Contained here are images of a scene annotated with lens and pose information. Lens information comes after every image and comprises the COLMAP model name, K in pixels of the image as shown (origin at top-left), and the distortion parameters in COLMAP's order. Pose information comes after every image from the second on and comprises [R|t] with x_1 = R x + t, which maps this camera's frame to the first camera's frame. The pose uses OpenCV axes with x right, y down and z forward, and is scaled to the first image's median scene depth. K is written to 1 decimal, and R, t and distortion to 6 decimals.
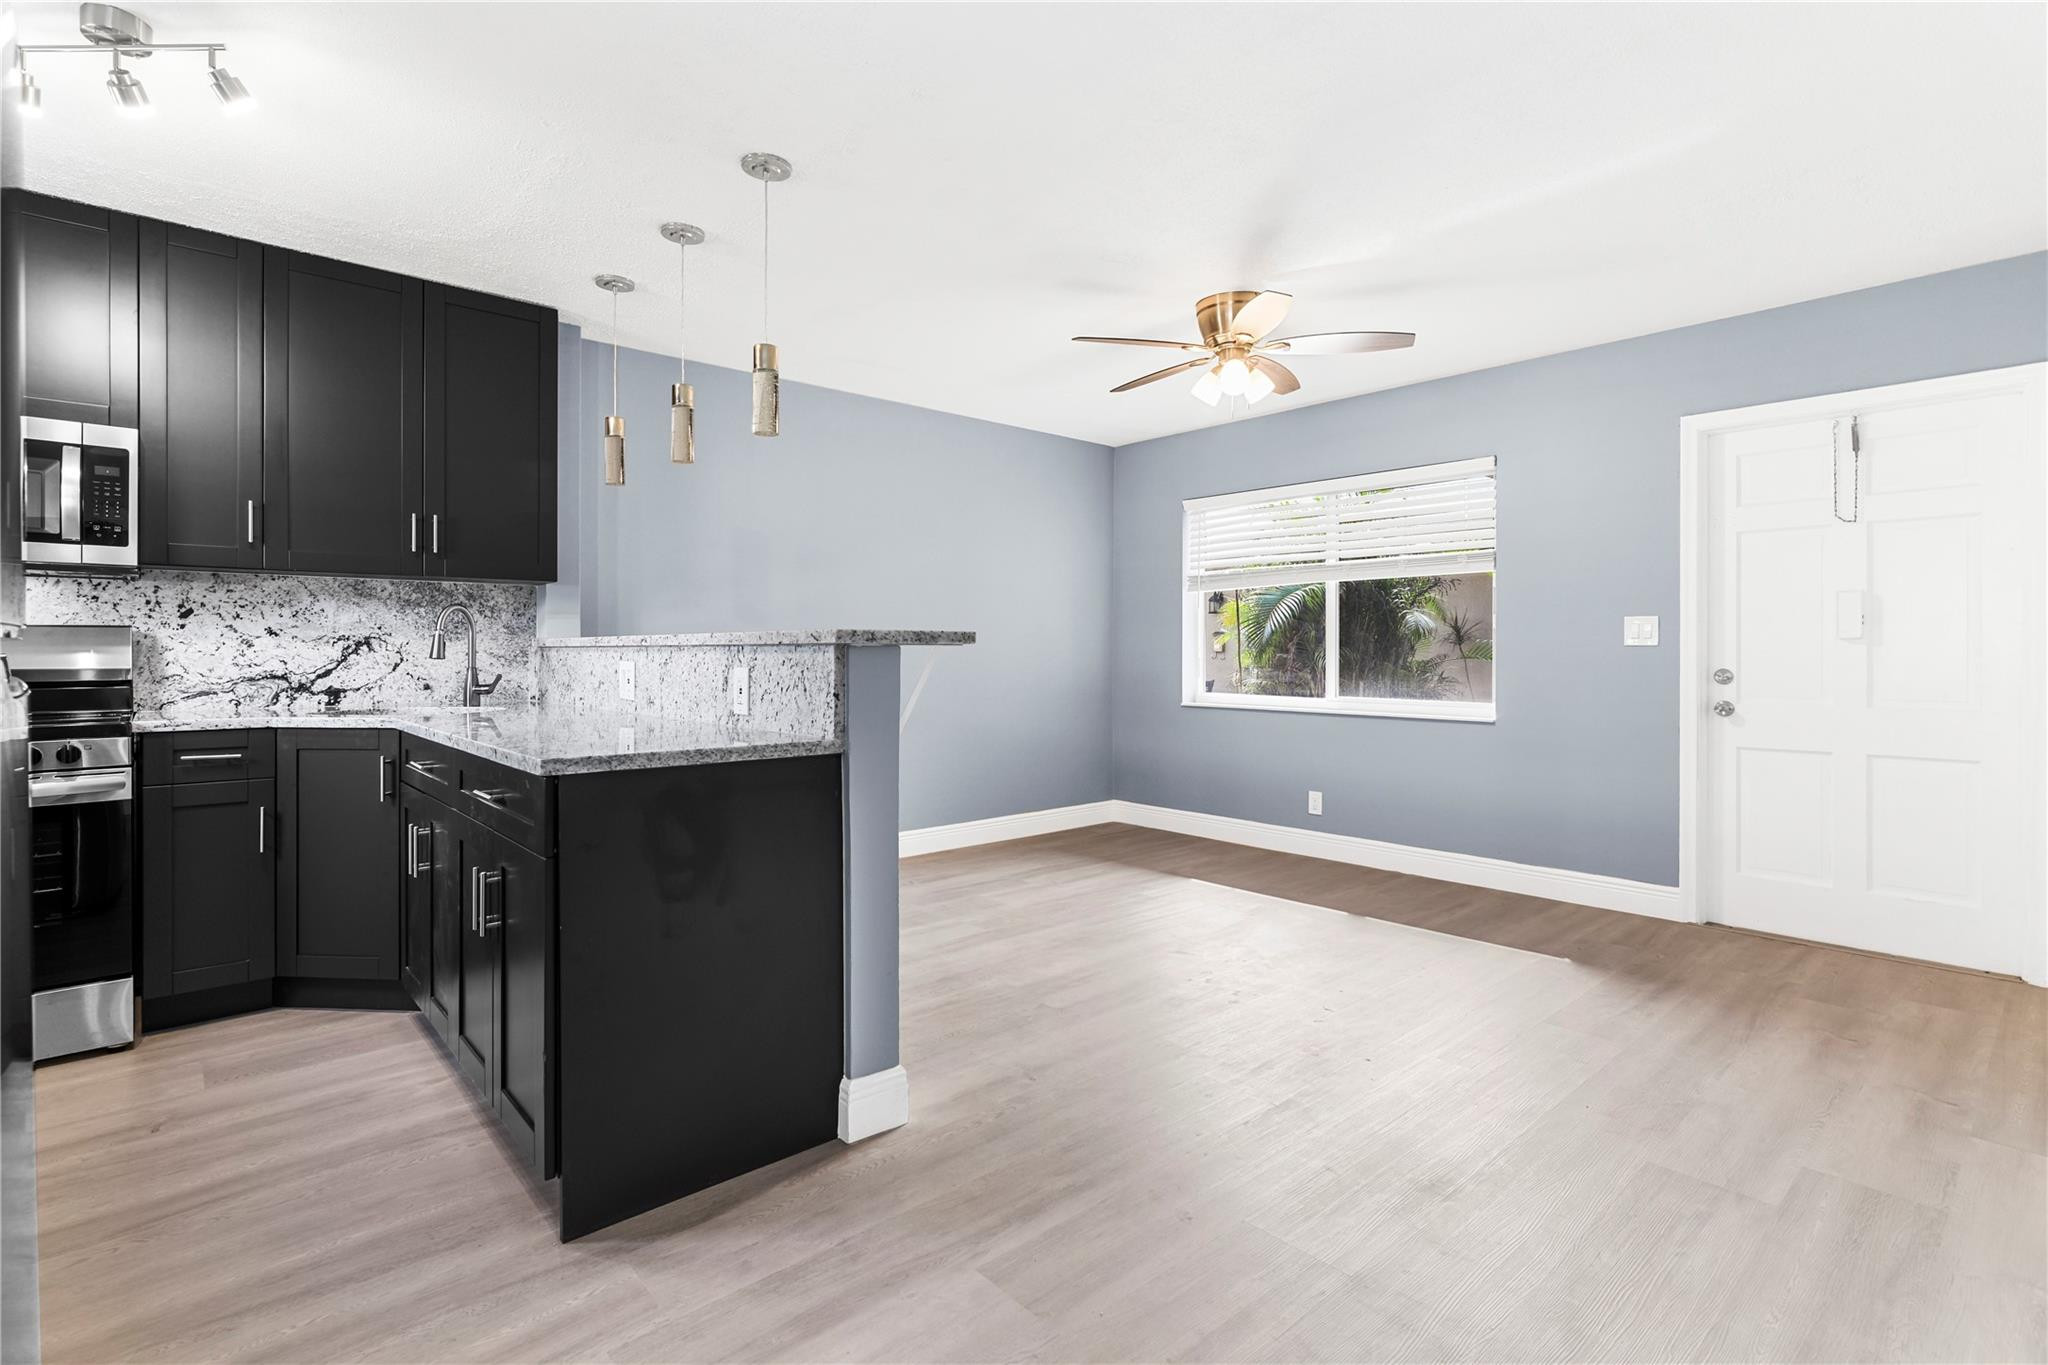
lens RADIAL K [[984.3, 0, 1029.5], [0, 984.3, 650.7], [0, 0, 1]] dist [-0.002030, 0.001176]
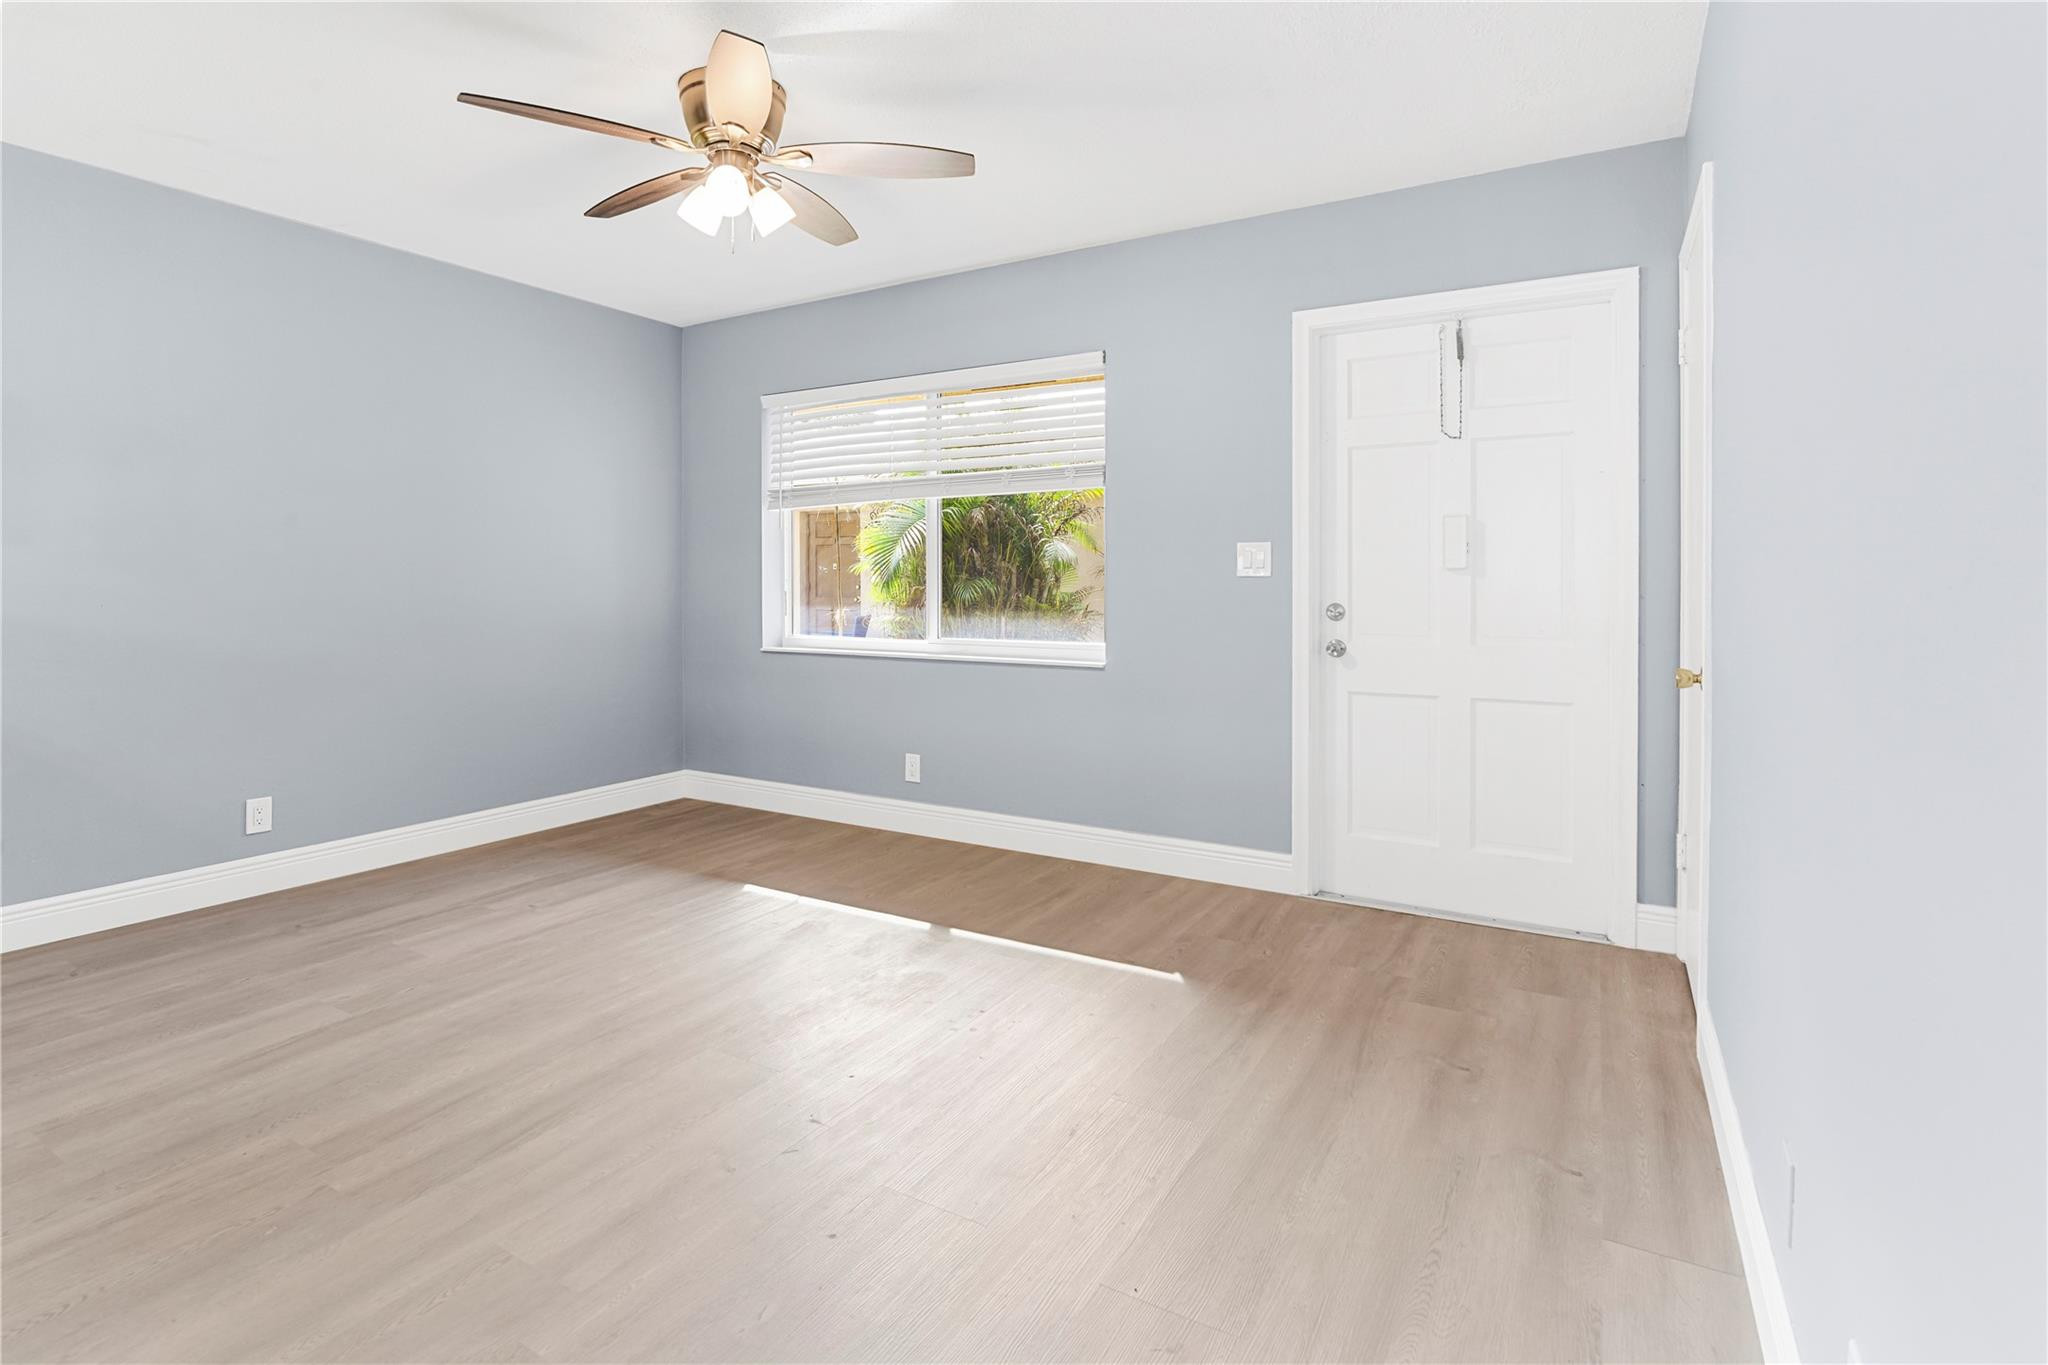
lens RADIAL K [[968.2, 0, 1051.5], [0, 968.2, 586.9], [0, 0, 1]] dist [-0.019165, 0.000018]
pose [[0.950215, -0.001658, 0.311591, 0.212885], [0.000467, 0.999992, 0.003897, 0.000579], [-0.311595, -0.003558, 0.950208, 0.281872]]
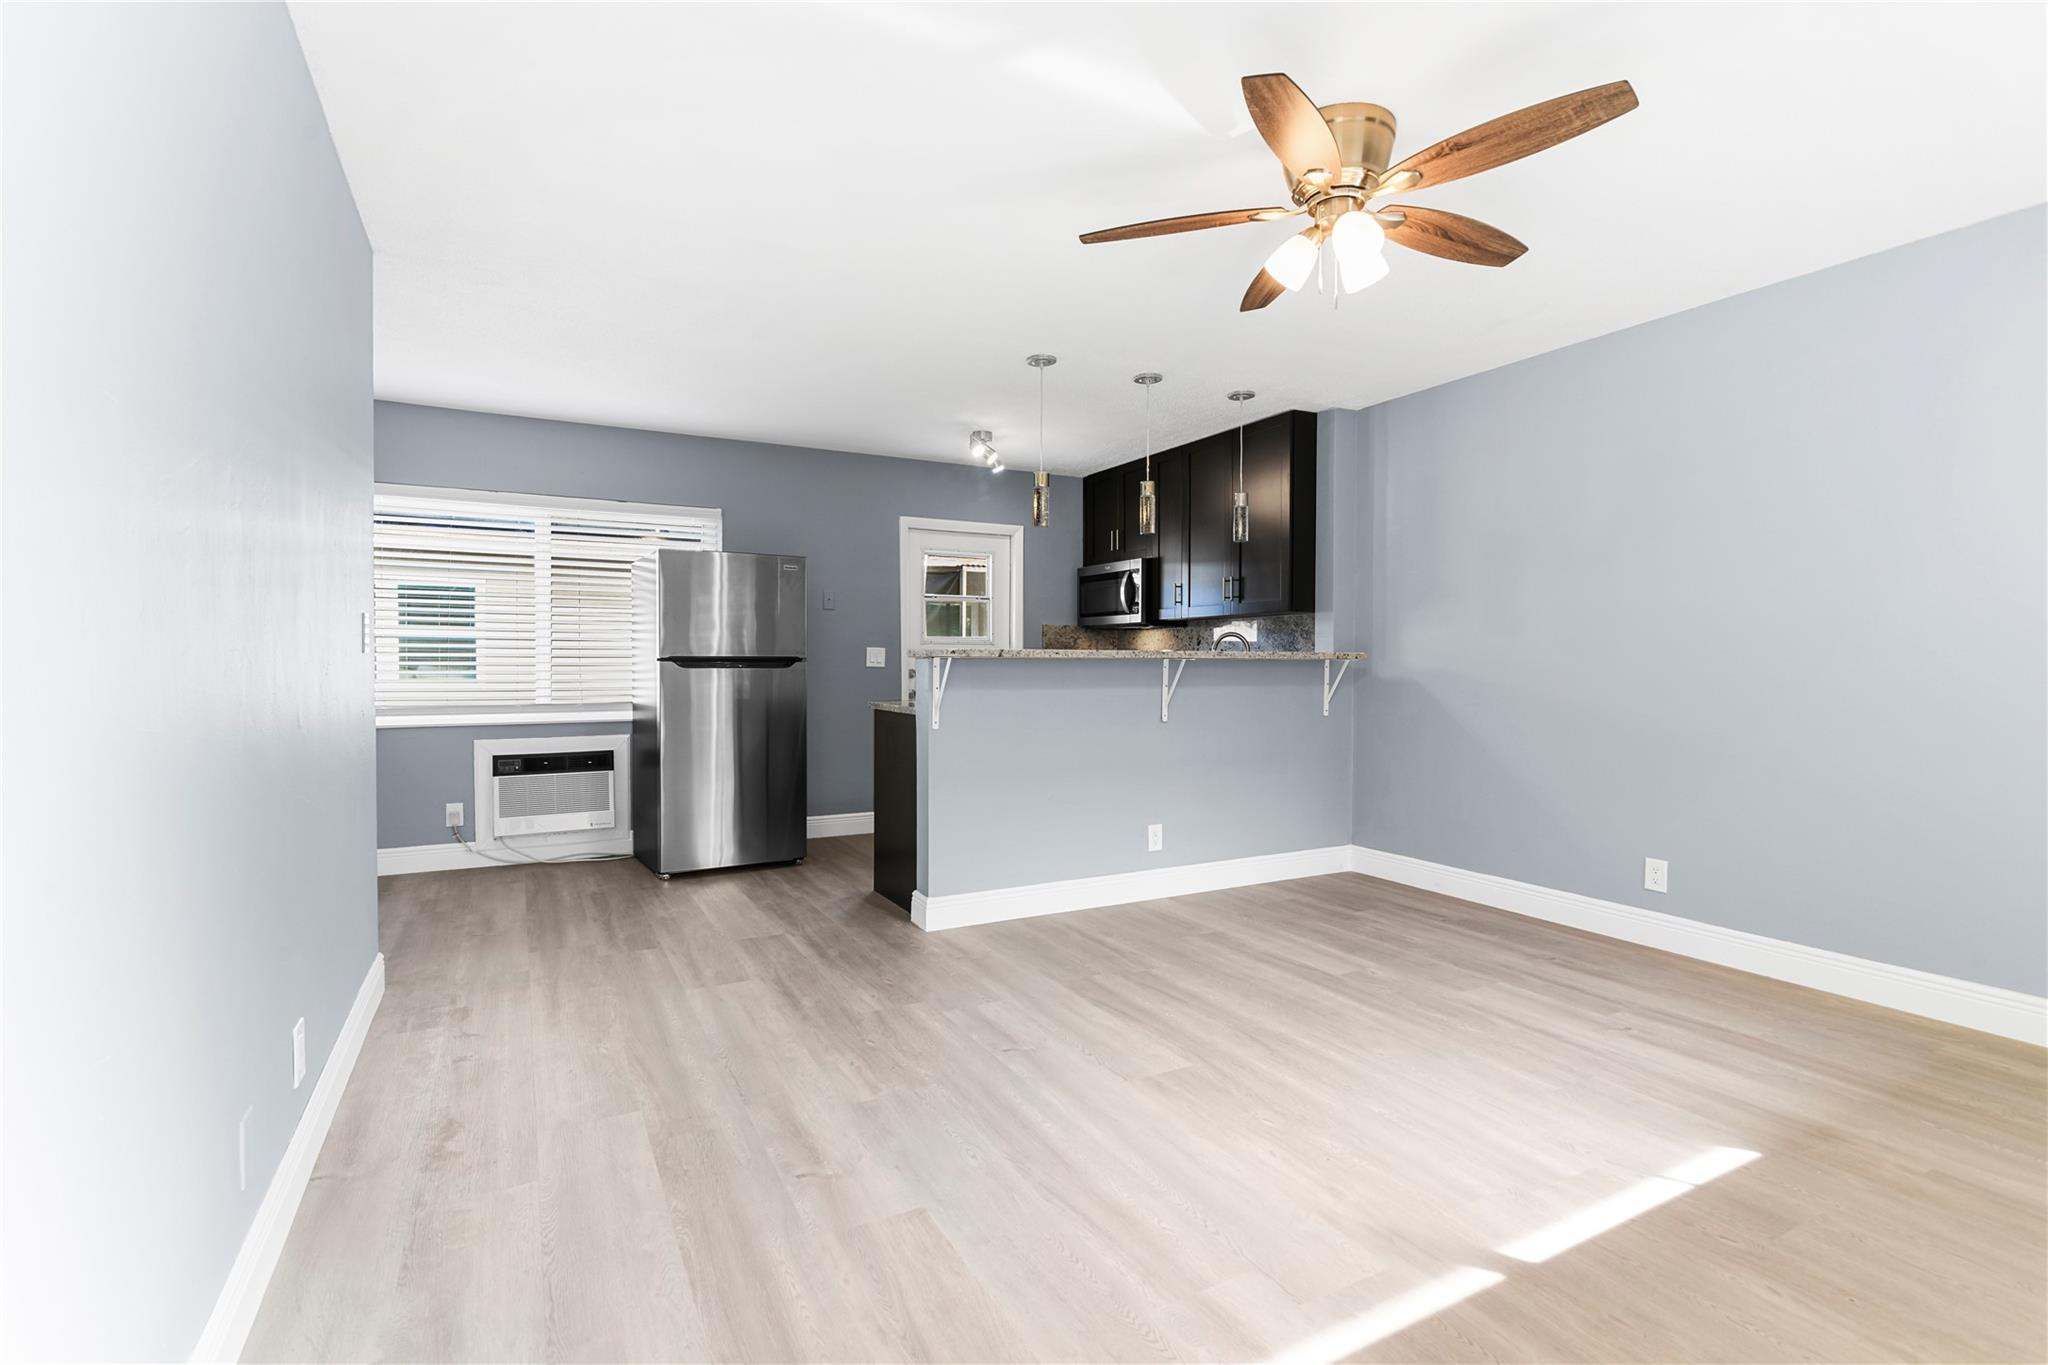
lens RADIAL K [[875.9, 0, 950.4], [0, 875.9, 669.5], [0, 0, 1]] dist [-0.000424, -0.000033]
pose [[-0.275798, 0.006683, -0.961192, 0.875264], [-0.001397, 0.999972, 0.007353, 0.002250], [0.961215, 0.003371, -0.275781, 0.949362]]
